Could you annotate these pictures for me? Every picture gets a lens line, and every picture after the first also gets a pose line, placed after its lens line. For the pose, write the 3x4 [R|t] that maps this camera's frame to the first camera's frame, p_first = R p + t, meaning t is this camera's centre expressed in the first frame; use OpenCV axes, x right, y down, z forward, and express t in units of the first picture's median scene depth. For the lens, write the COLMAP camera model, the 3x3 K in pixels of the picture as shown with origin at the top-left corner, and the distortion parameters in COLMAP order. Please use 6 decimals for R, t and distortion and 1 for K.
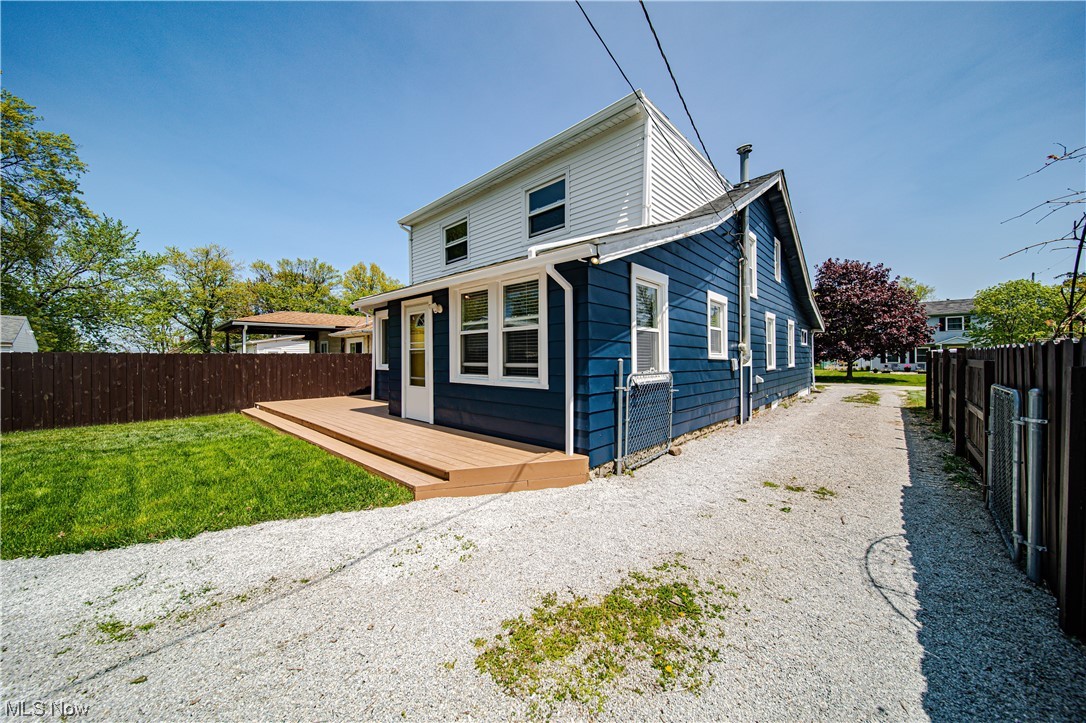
lens RADIAL K [[377.4, 0, 542.6], [0, 377.4, 355.7], [0, 0, 1]] dist [-0.000629, -0.000115]
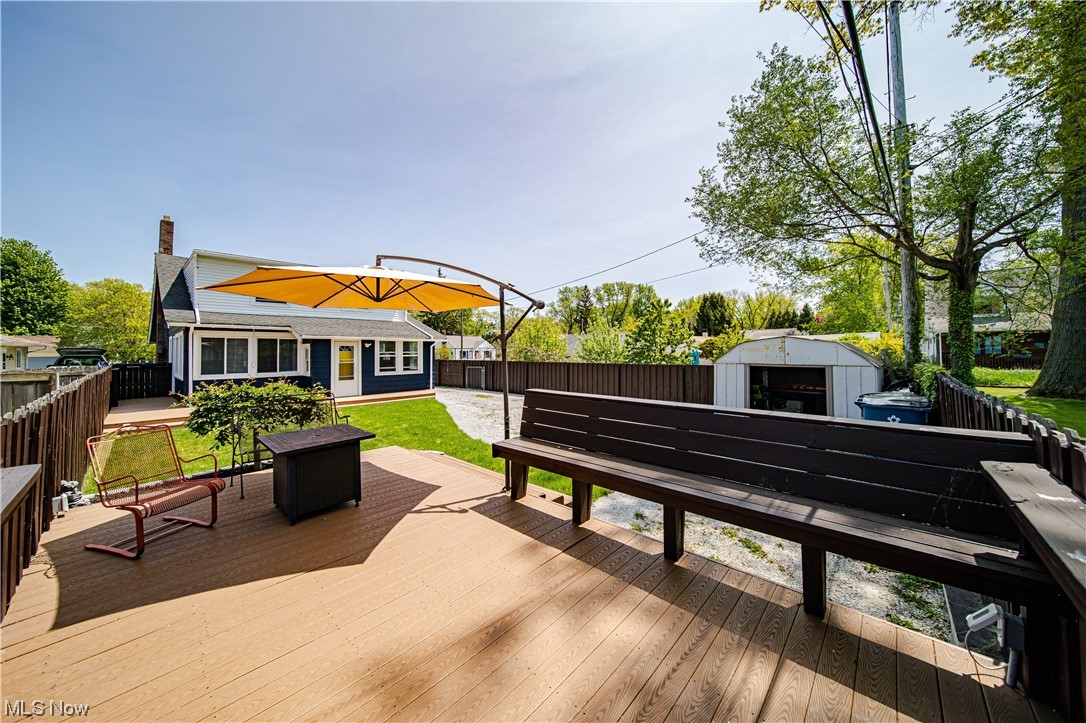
lens RADIAL K [[377.4, 0, 542.6], [0, 377.4, 355.7], [0, 0, 1]] dist [-0.000629, -0.000115]
pose [[-0.006998, -0.003261, 0.999970, -2.992972], [0.004841, 0.999983, 0.003295, -0.069679], [-0.999964, 0.004864, -0.006982, -0.093903]]
